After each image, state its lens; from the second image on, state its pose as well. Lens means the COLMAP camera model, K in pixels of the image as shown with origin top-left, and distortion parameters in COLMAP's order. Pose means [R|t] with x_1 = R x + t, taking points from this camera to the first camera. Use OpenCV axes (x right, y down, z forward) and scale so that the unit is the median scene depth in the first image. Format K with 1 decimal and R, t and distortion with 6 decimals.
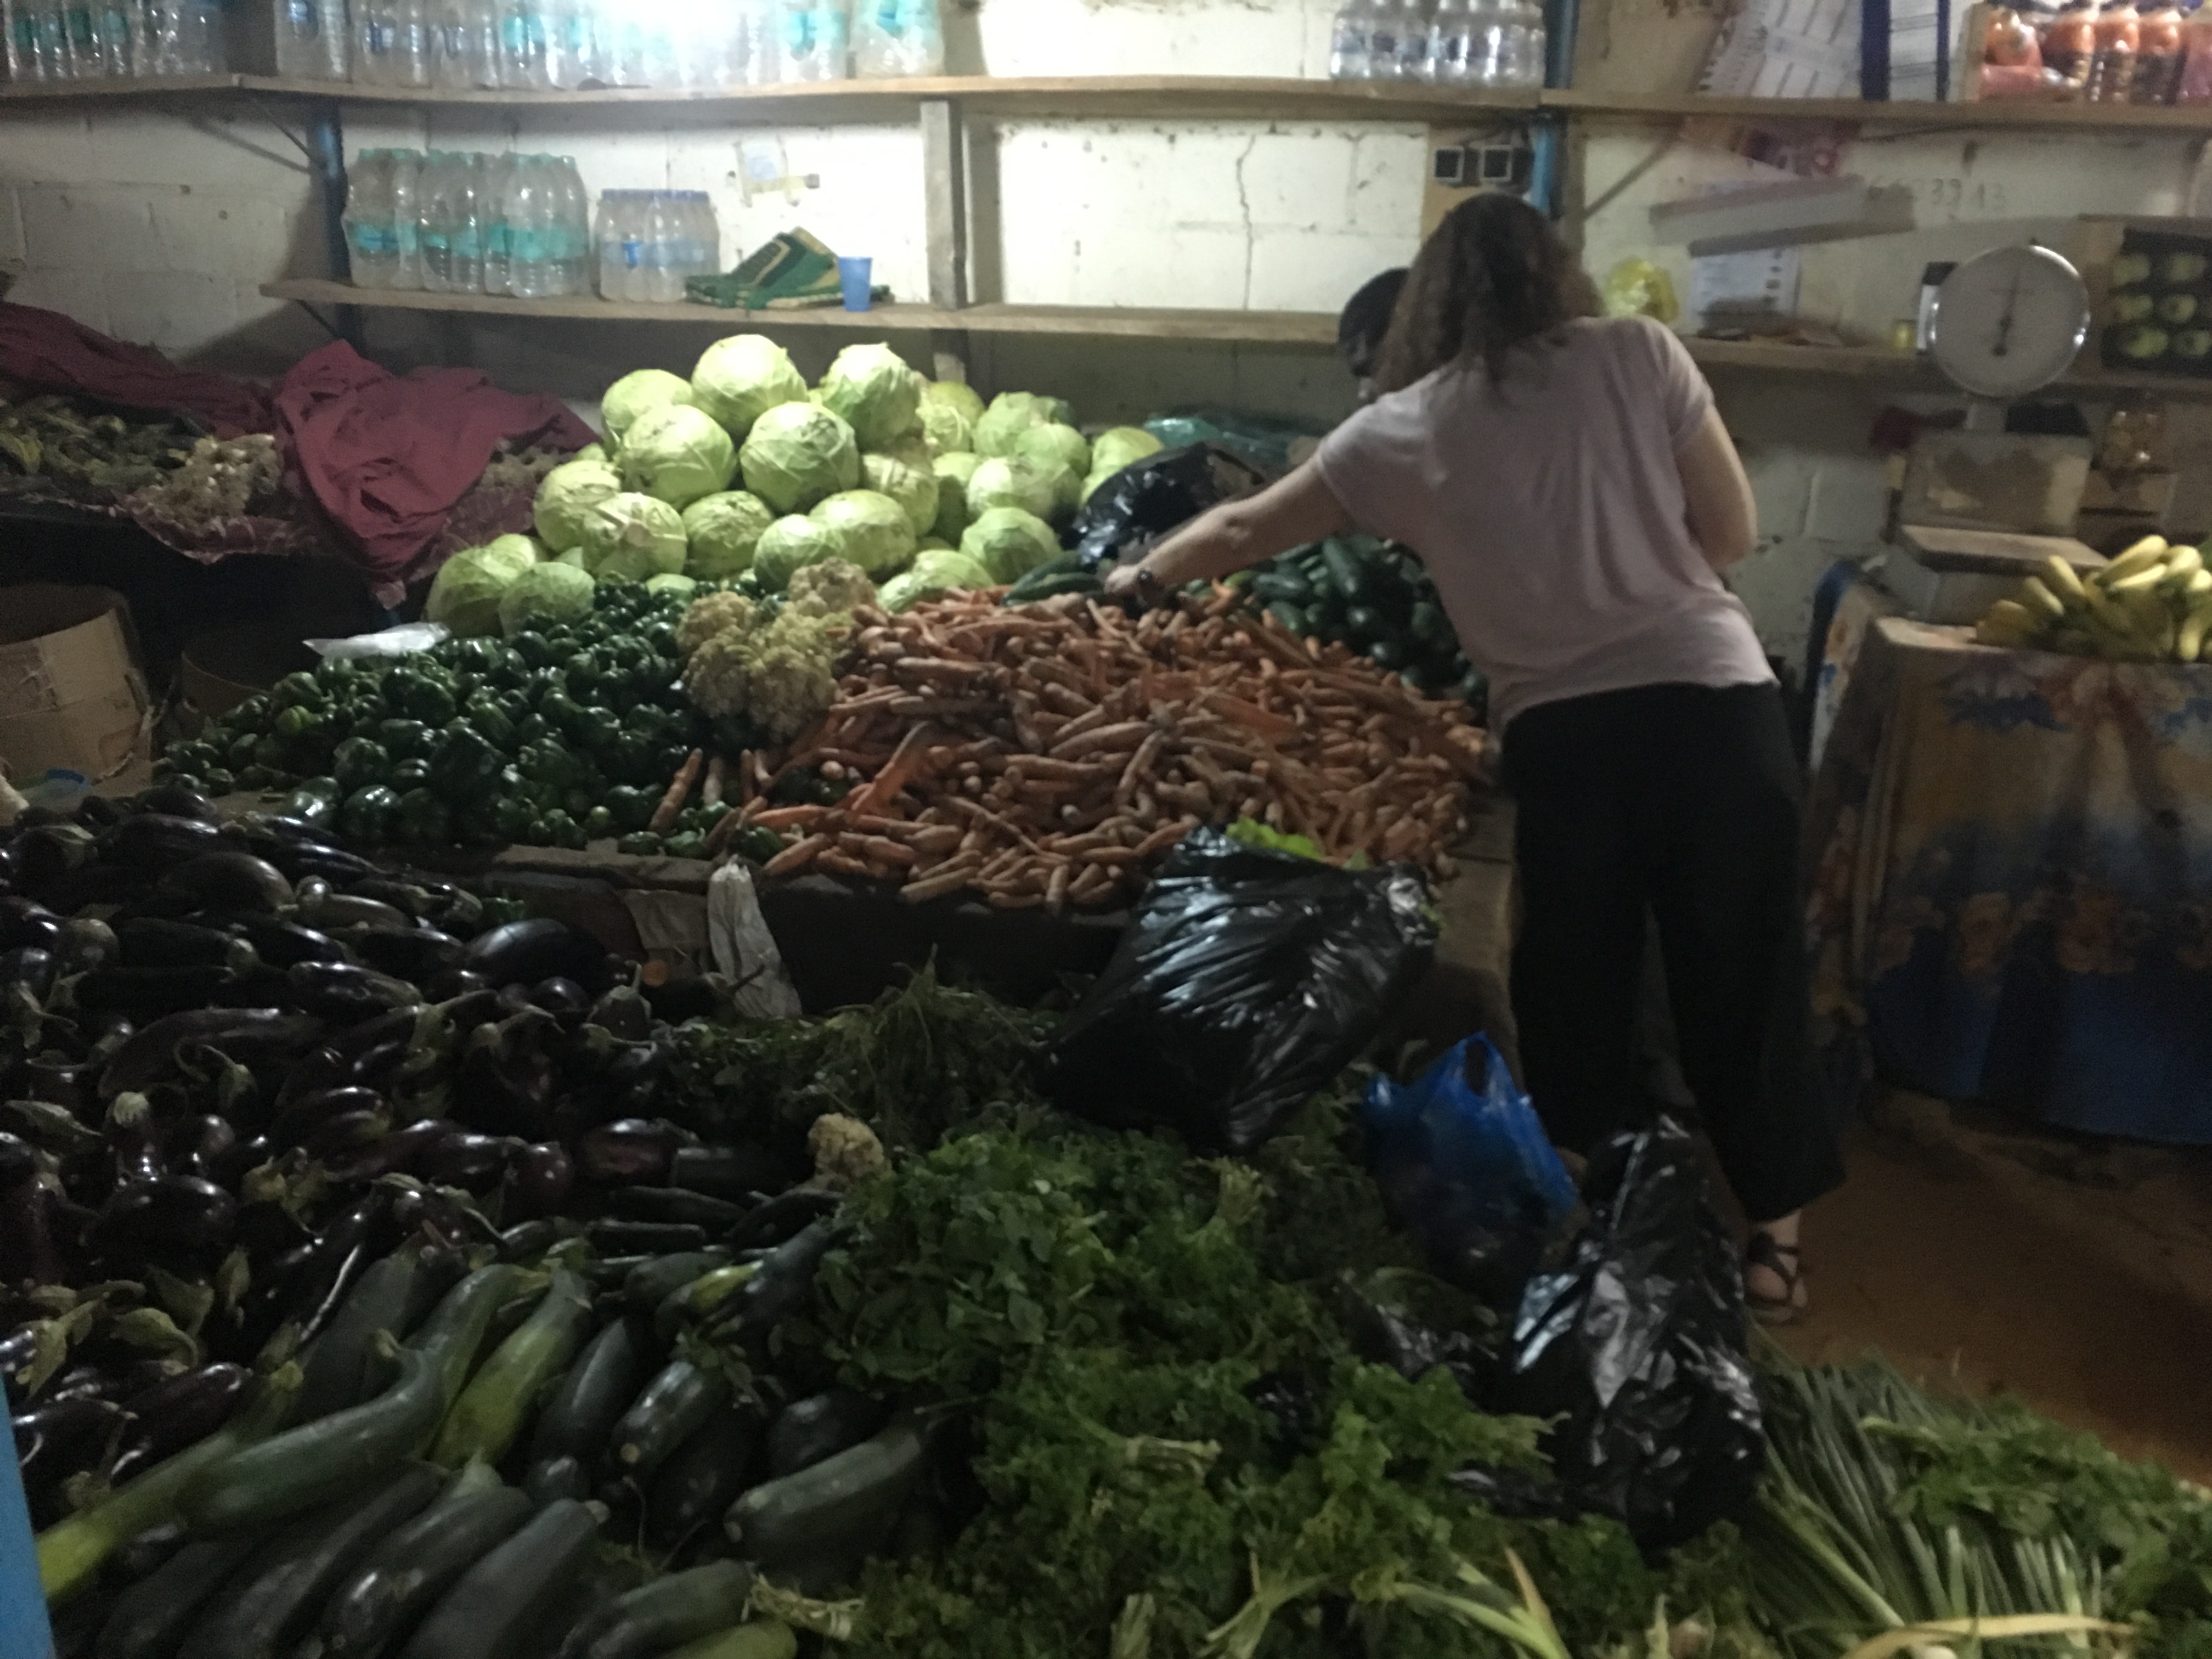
lens RADIAL K [[1871.4, 0, 1108.2], [0, 1871.4, 794.0], [0, 0, 1]] dist [0.084827, -0.091842]
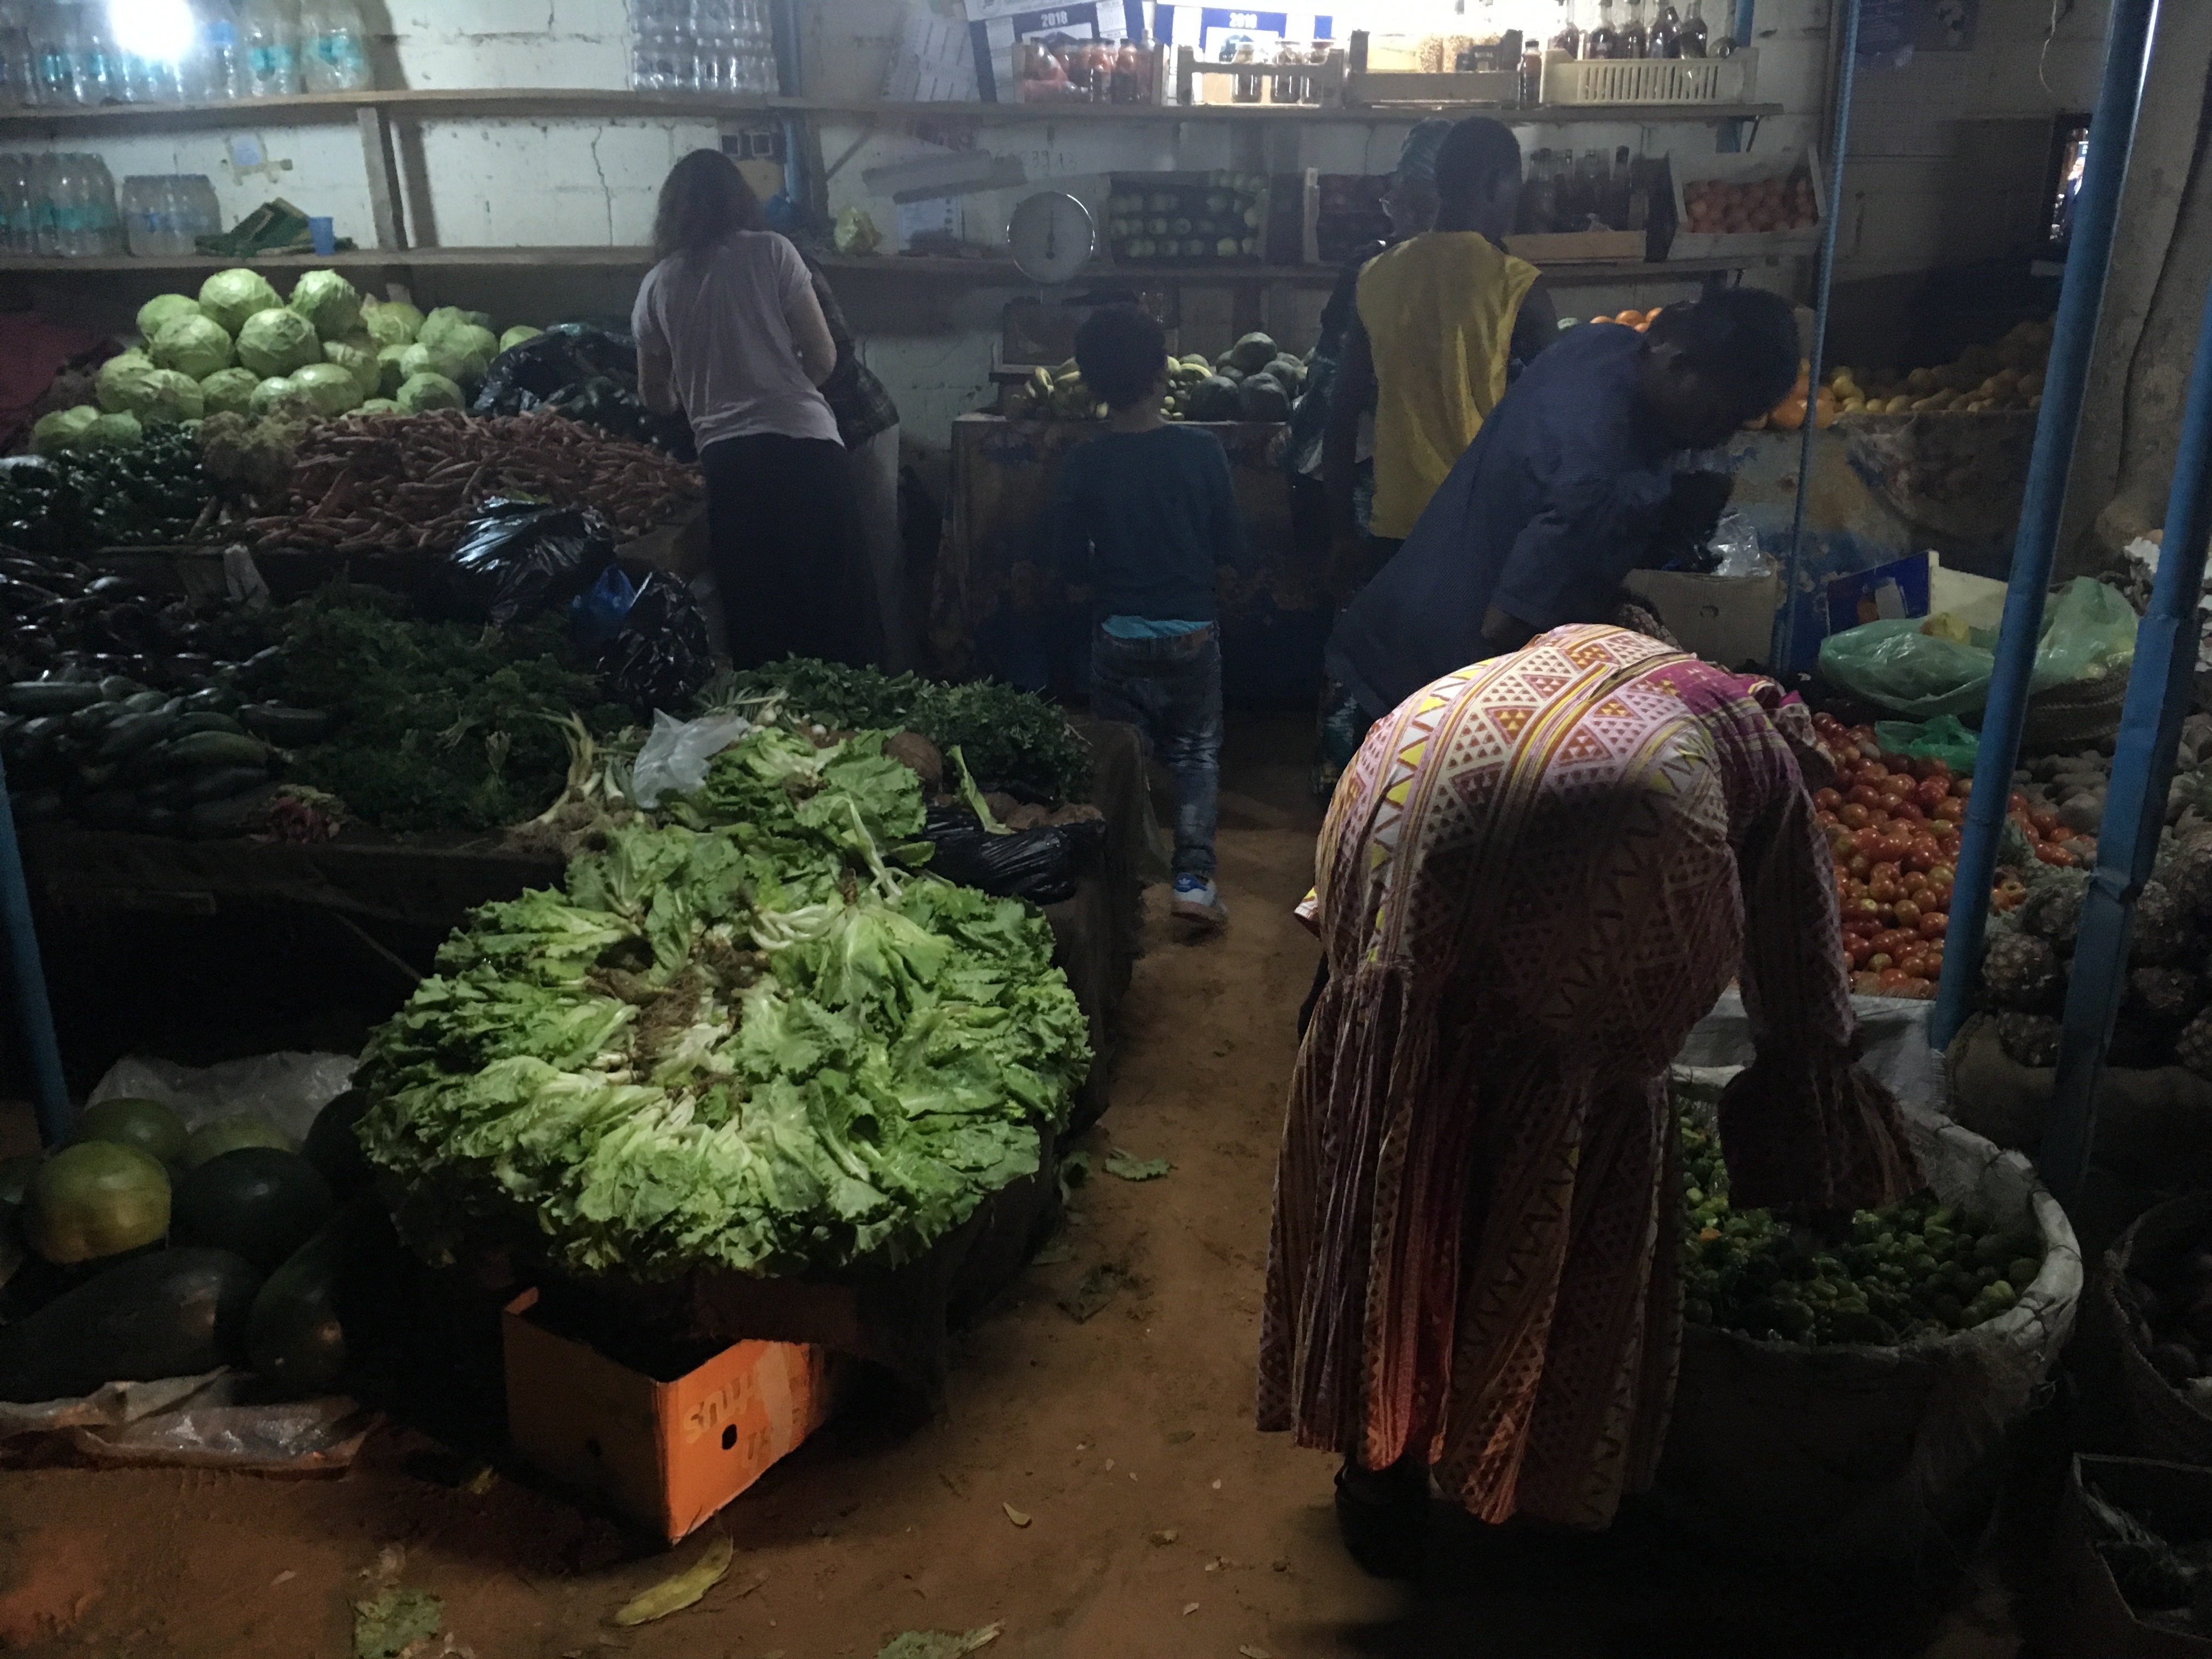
lens RADIAL K [[1887.4, 0, 1105.4], [0, 1887.4, 793.2], [0, 0, 1]] dist [0.084308, -0.116974]
pose [[0.978951, -0.089264, 0.183542, 0.167169], [0.087245, 0.996005, 0.019058, 0.202127], [-0.184510, -0.002644, 0.982827, -0.621322]]
